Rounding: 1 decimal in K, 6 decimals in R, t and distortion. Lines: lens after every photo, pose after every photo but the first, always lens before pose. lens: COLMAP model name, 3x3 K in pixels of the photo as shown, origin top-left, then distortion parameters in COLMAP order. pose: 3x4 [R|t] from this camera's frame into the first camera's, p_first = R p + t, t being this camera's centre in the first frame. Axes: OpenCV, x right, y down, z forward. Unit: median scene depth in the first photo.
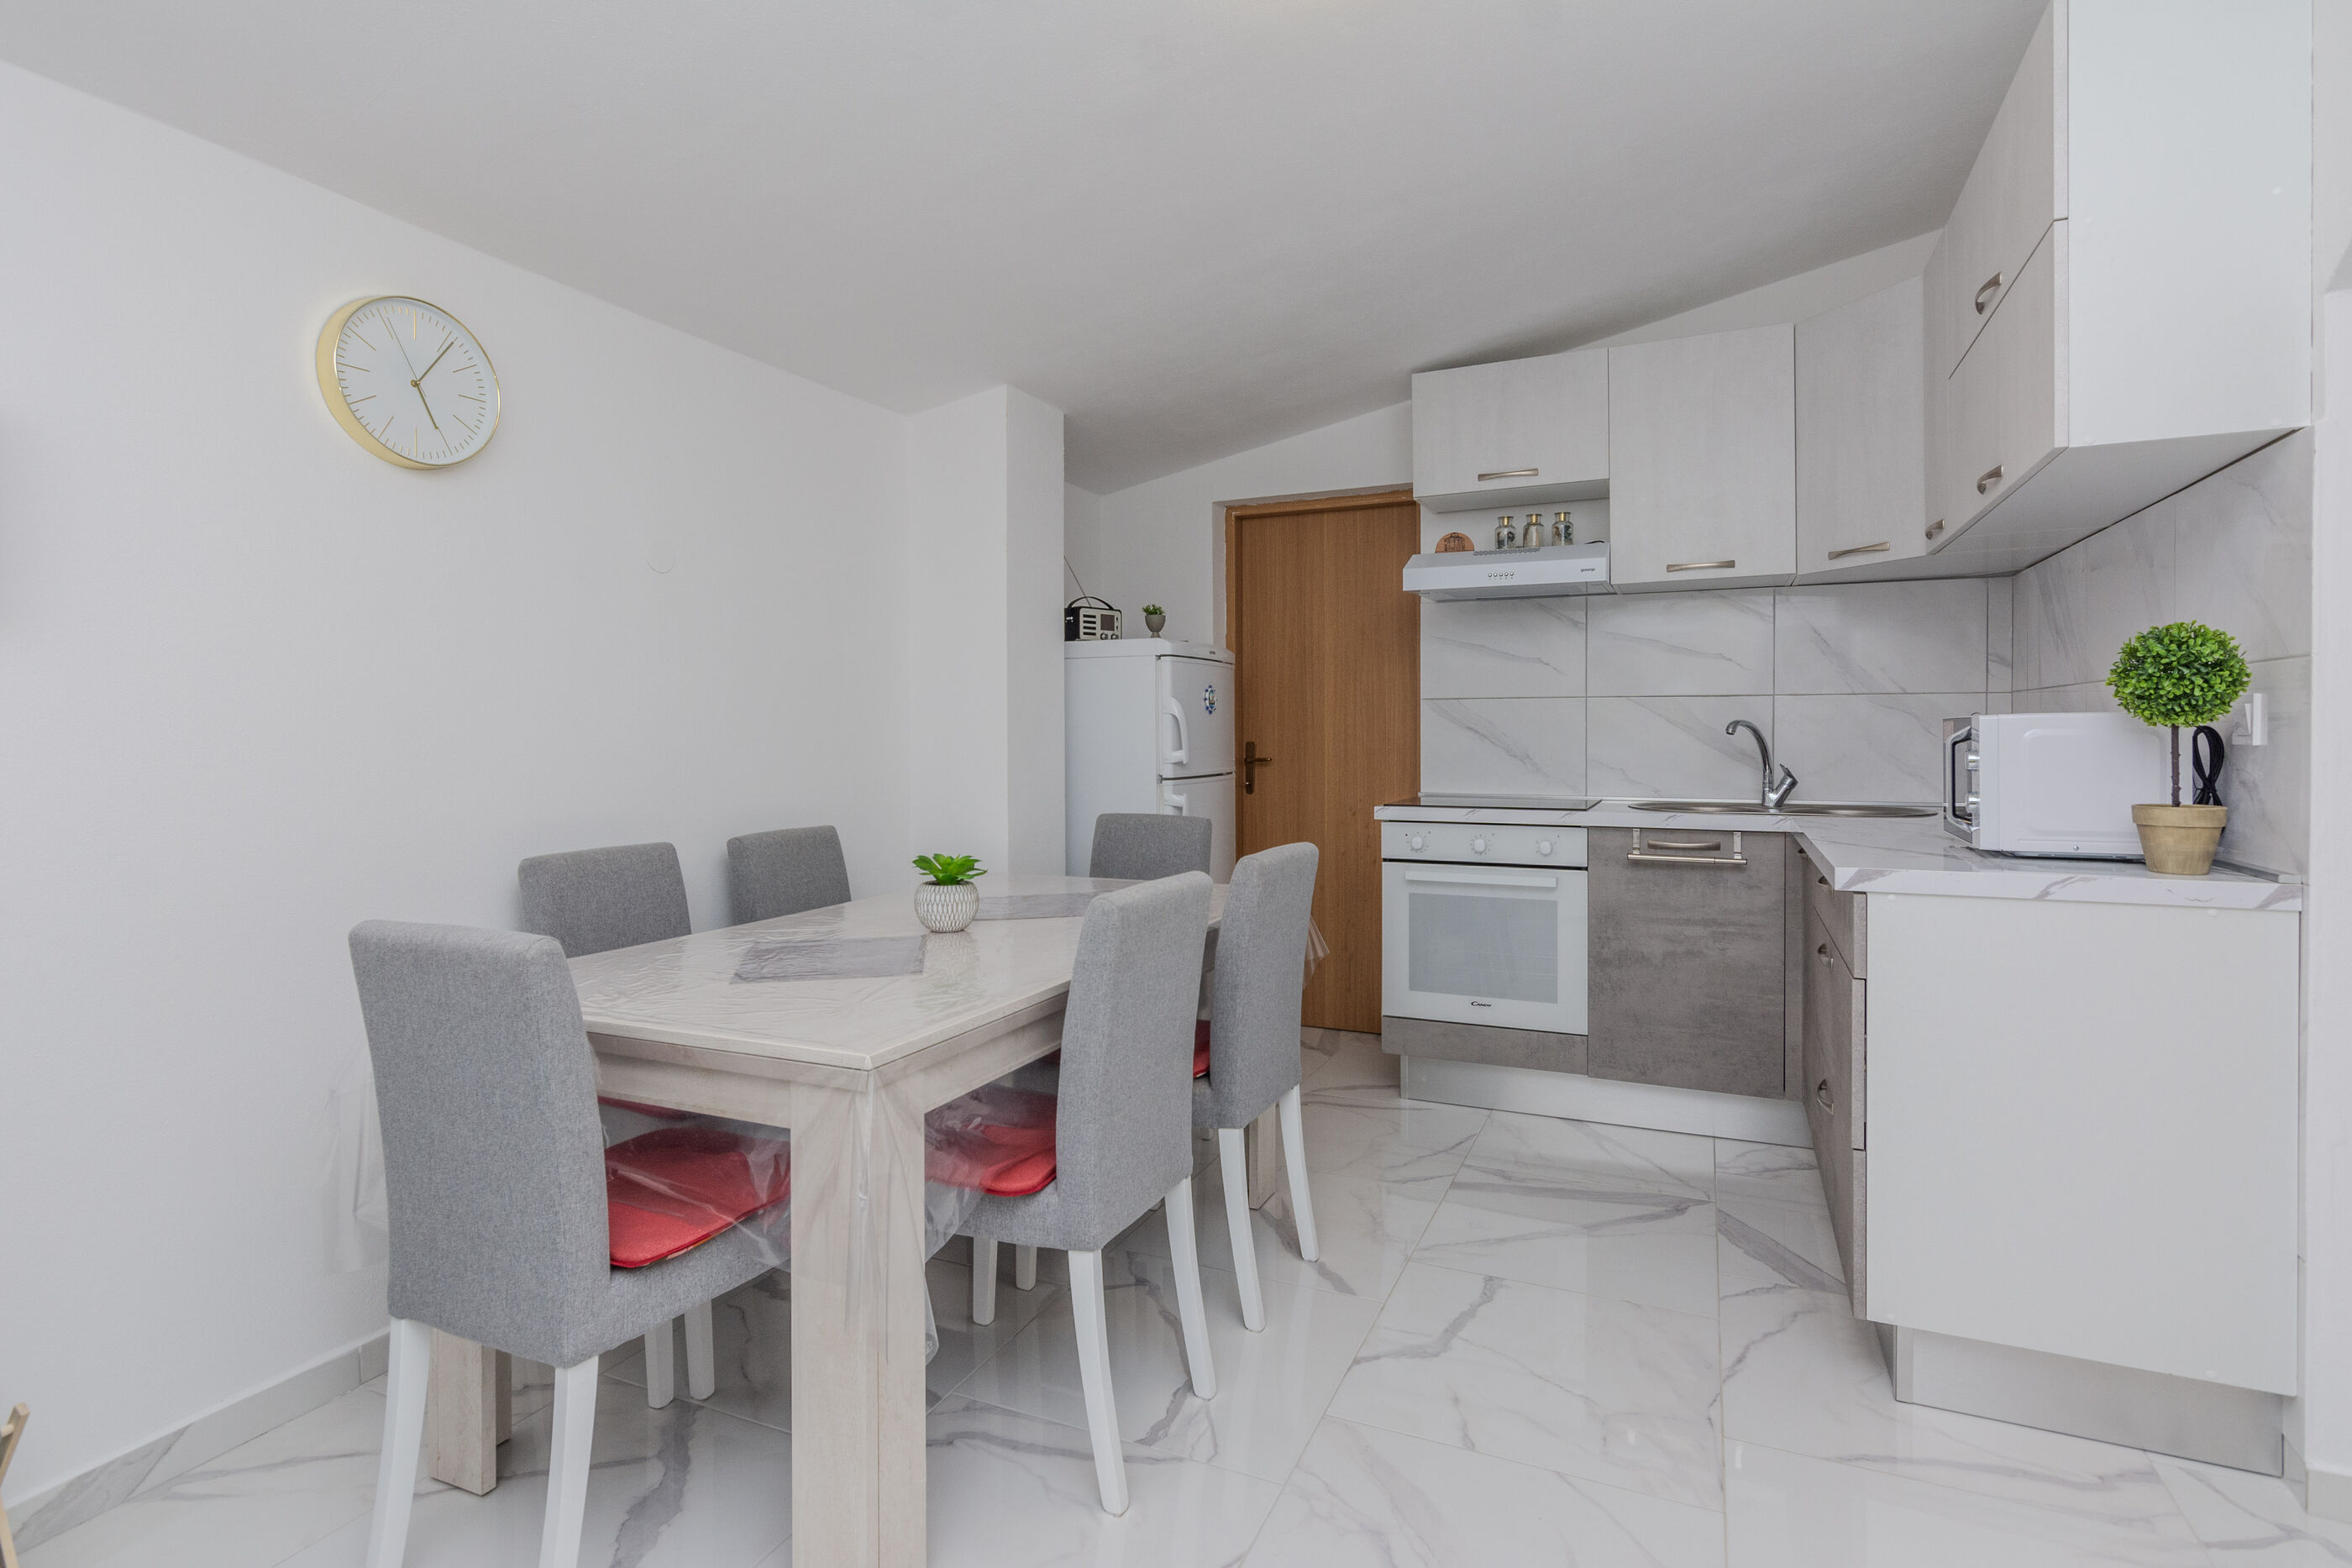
lens RADIAL K [[1247.6, 0, 1174.0], [0, 1247.6, 767.5], [0, 0, 1]] dist [-0.003809, 0.001076]
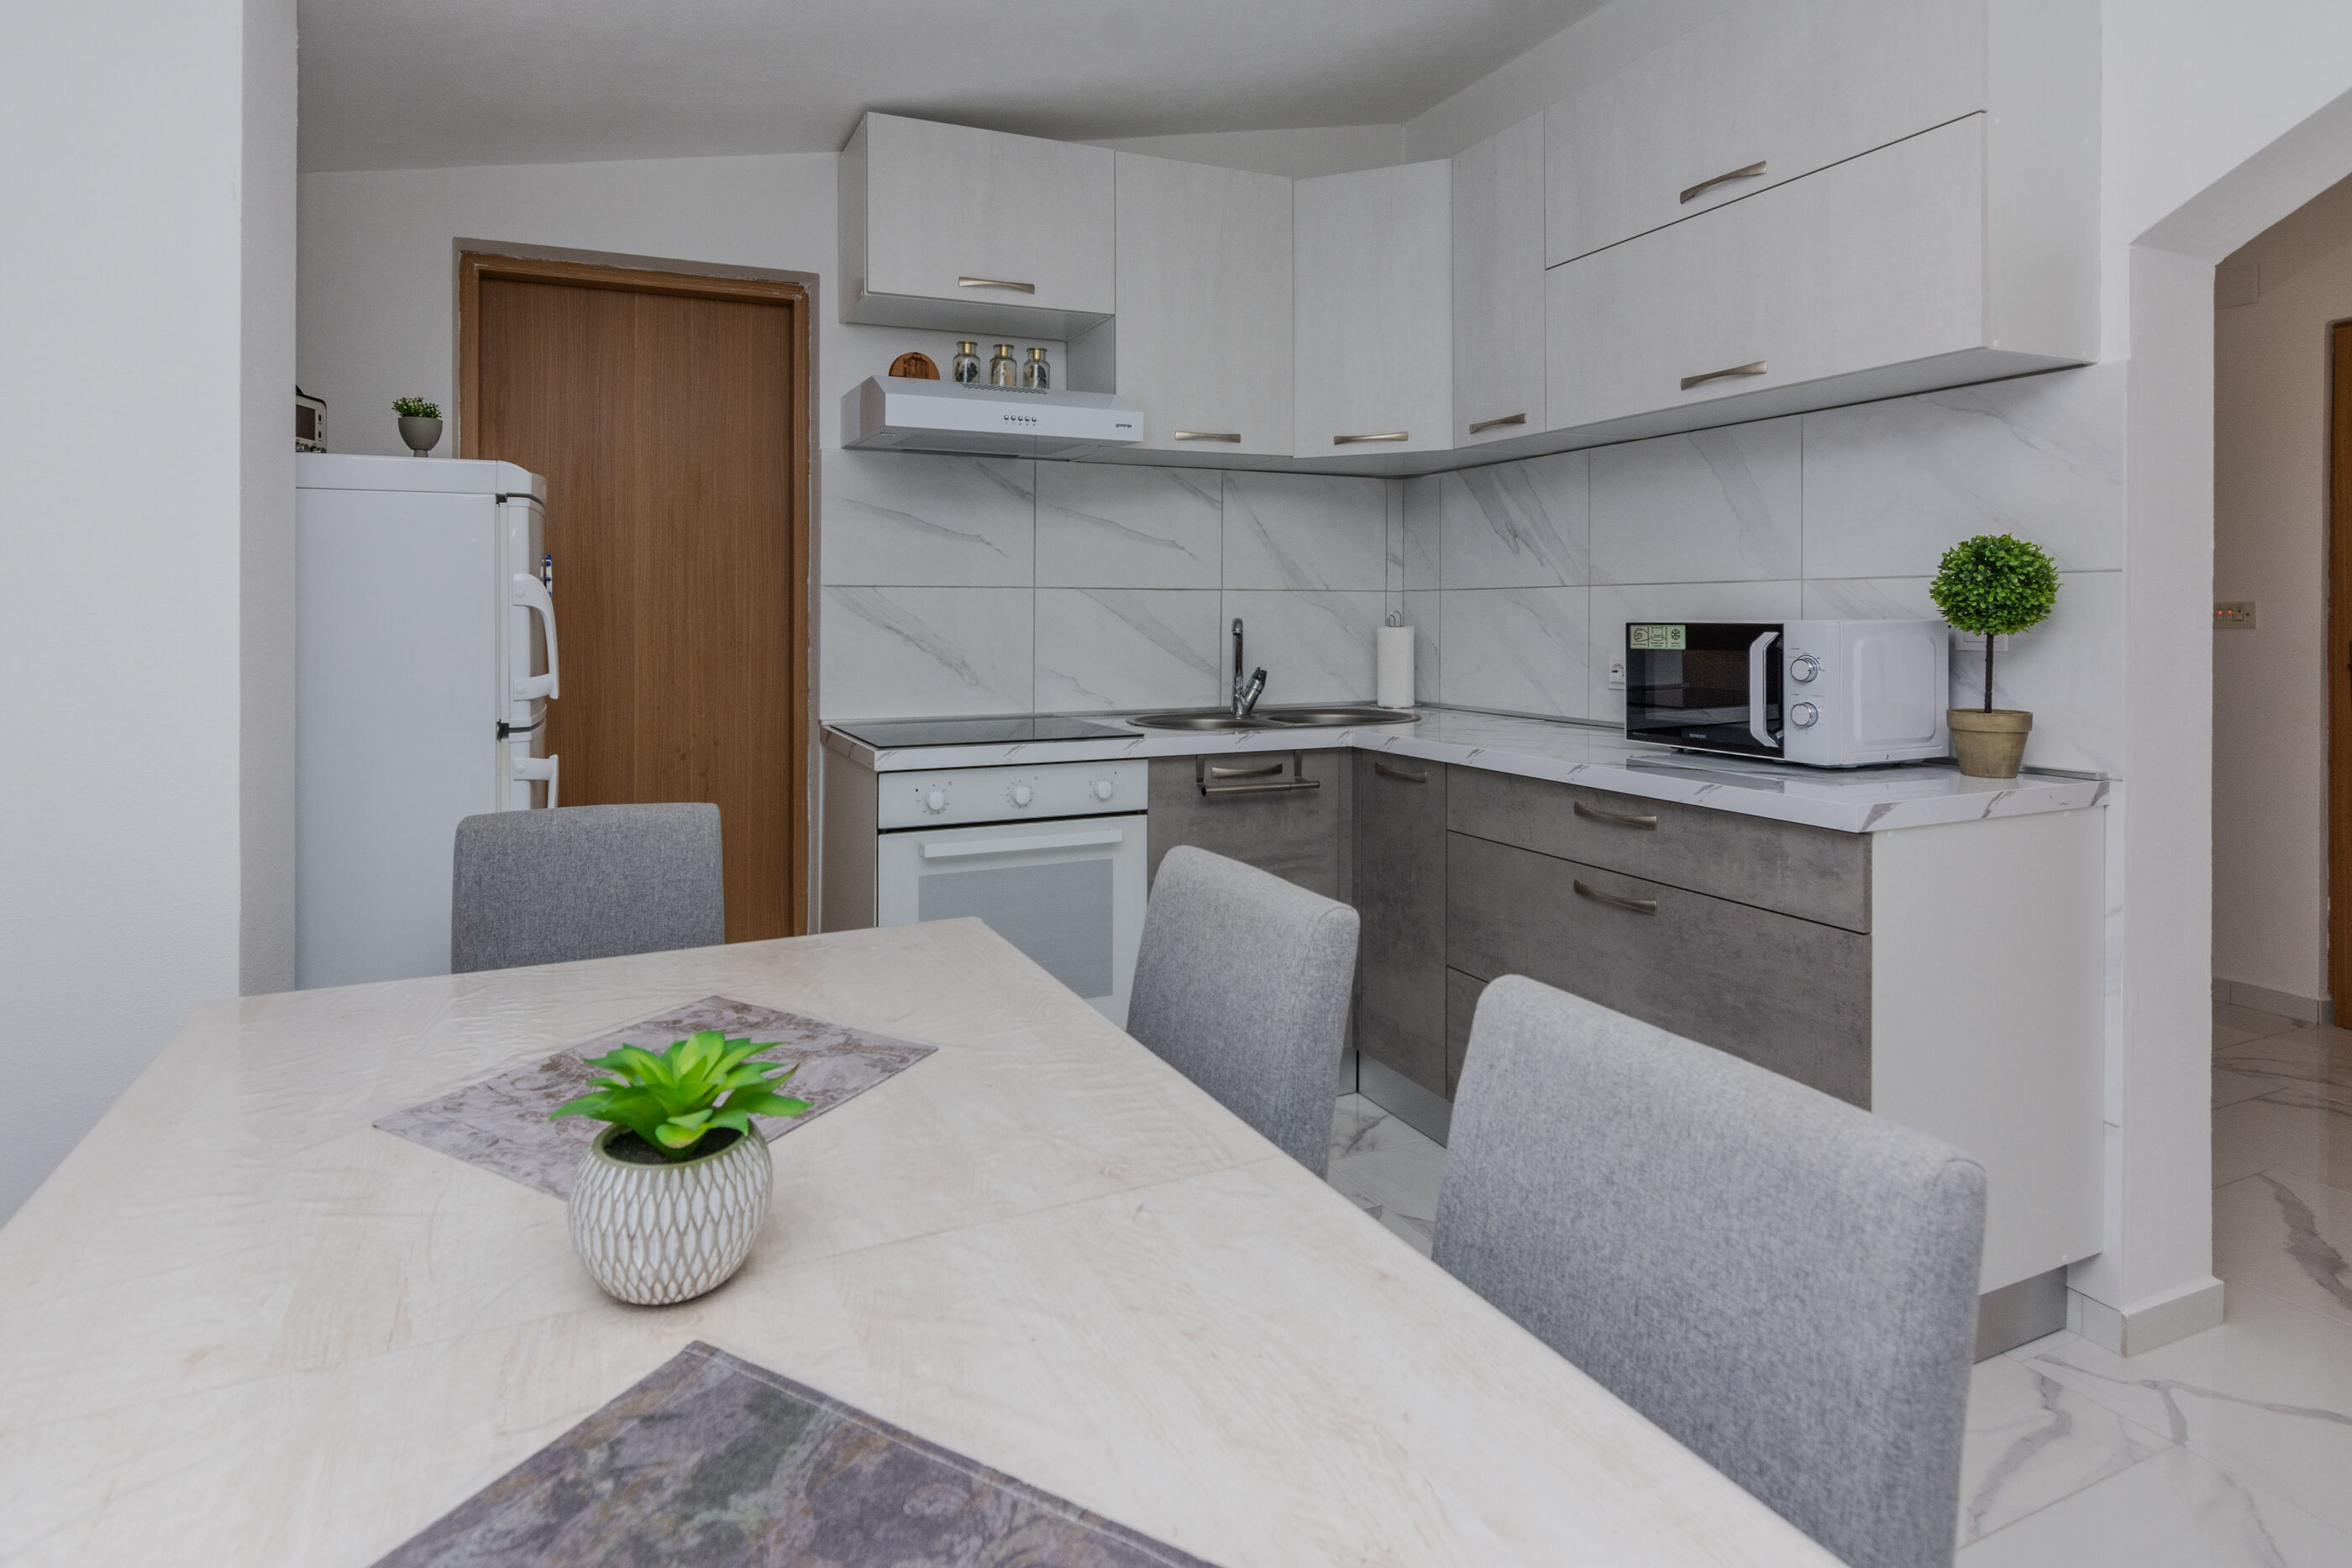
lens RADIAL K [[1247.6, 0, 1177.4], [0, 1247.6, 622.9], [0, 0, 1]] dist [-0.003809, 0.001076]
pose [[0.652701, -0.003198, 0.757609, -0.223324], [0.021625, 0.999662, -0.014411, -0.022318], [-0.757307, 0.025790, 0.652549, 0.445669]]
